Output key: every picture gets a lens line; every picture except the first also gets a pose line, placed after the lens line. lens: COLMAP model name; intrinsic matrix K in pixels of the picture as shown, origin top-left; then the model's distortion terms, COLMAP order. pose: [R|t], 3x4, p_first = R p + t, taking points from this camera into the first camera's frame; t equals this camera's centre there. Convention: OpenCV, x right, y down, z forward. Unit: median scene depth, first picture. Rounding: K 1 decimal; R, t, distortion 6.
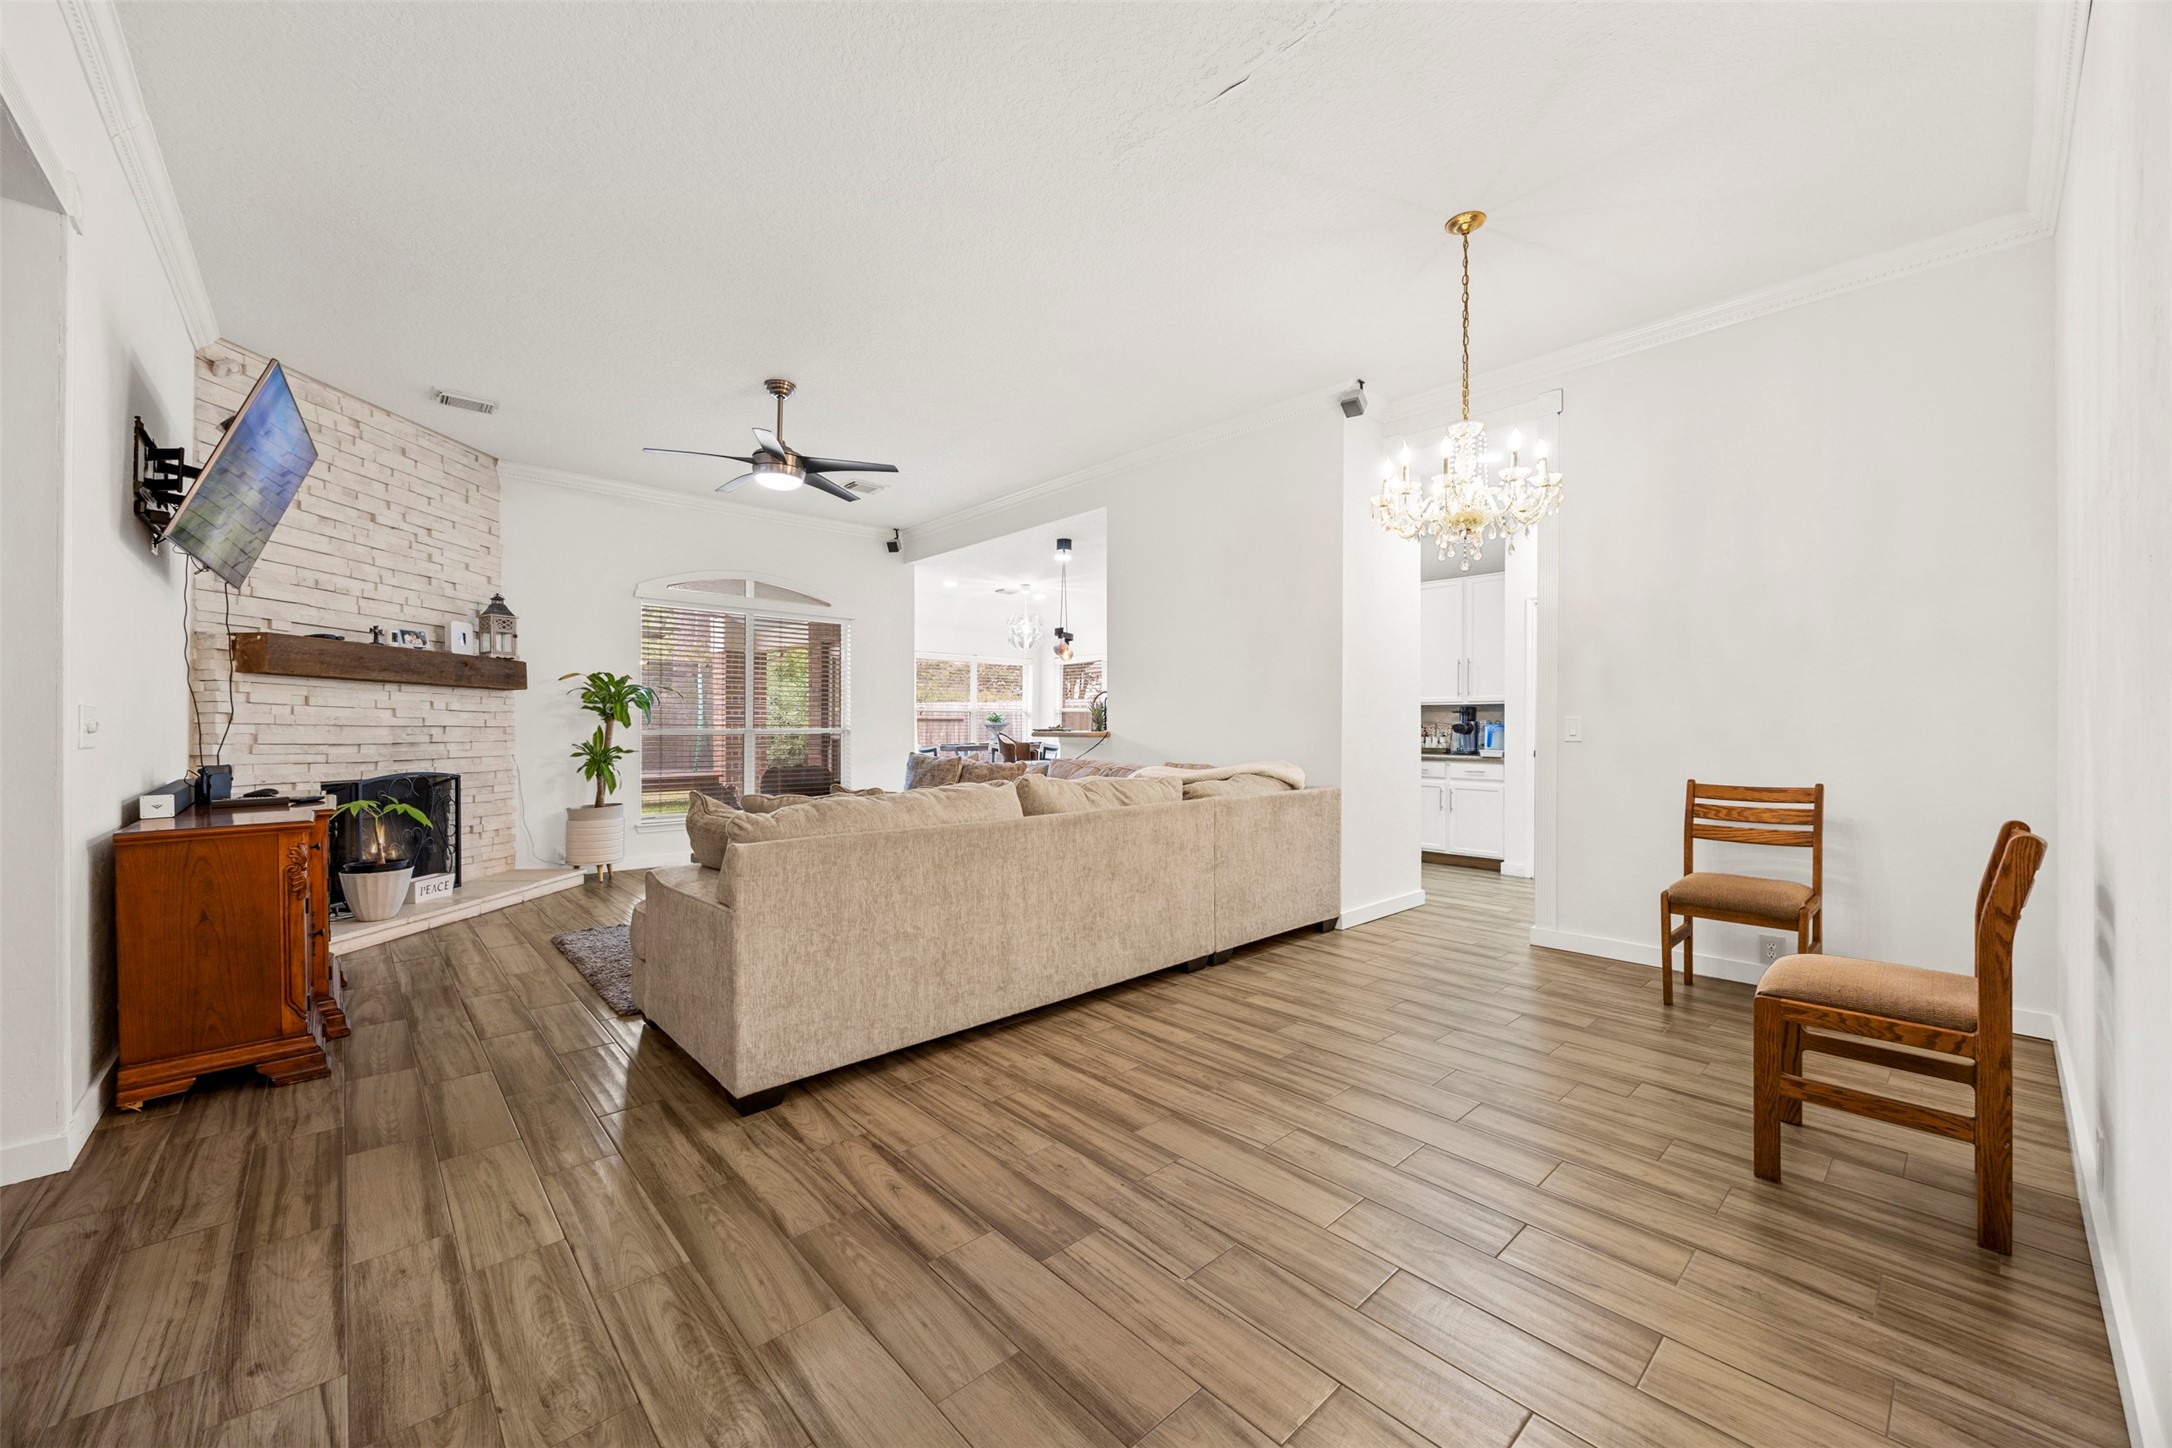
lens RADIAL K [[838.6, 0, 1085.1], [0, 838.6, 725.2], [0, 0, 1]] dist [-0.001205, 0.000059]
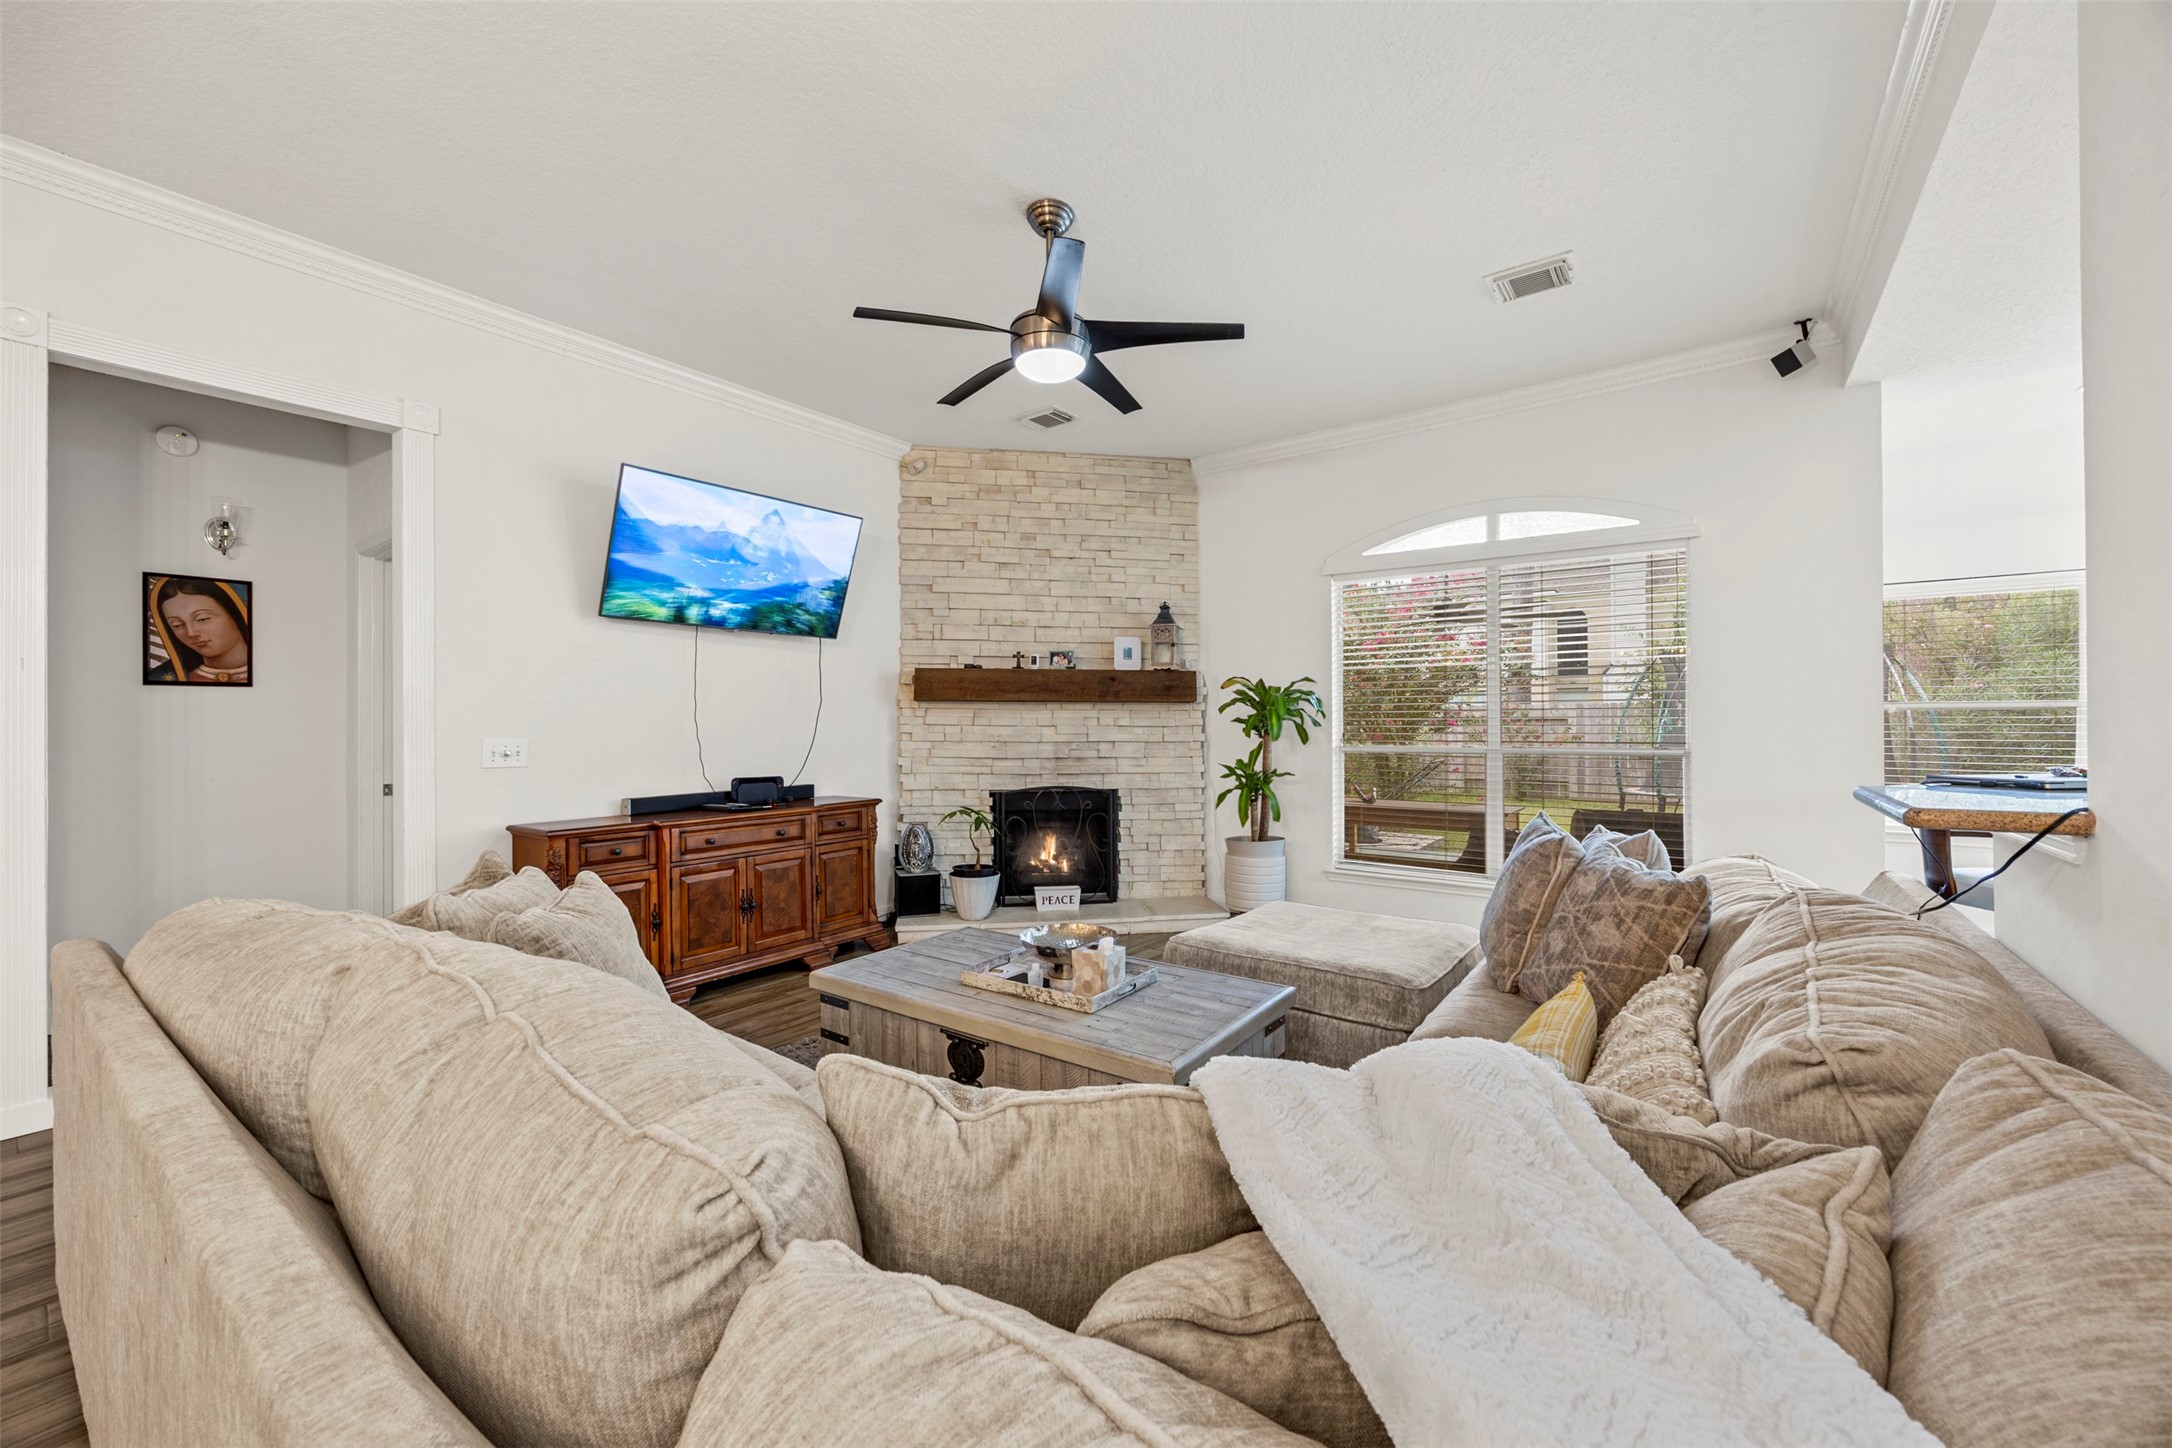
lens RADIAL K [[838.6, 0, 1087.4], [0, 838.6, 729.9], [0, 0, 1]] dist [-0.001205, 0.000059]
pose [[0.199677, -0.002992, -0.979857, 0.234750], [0.006143, 0.999980, -0.001801, -0.011909], [0.979842, -0.005660, 0.199691, 0.798842]]
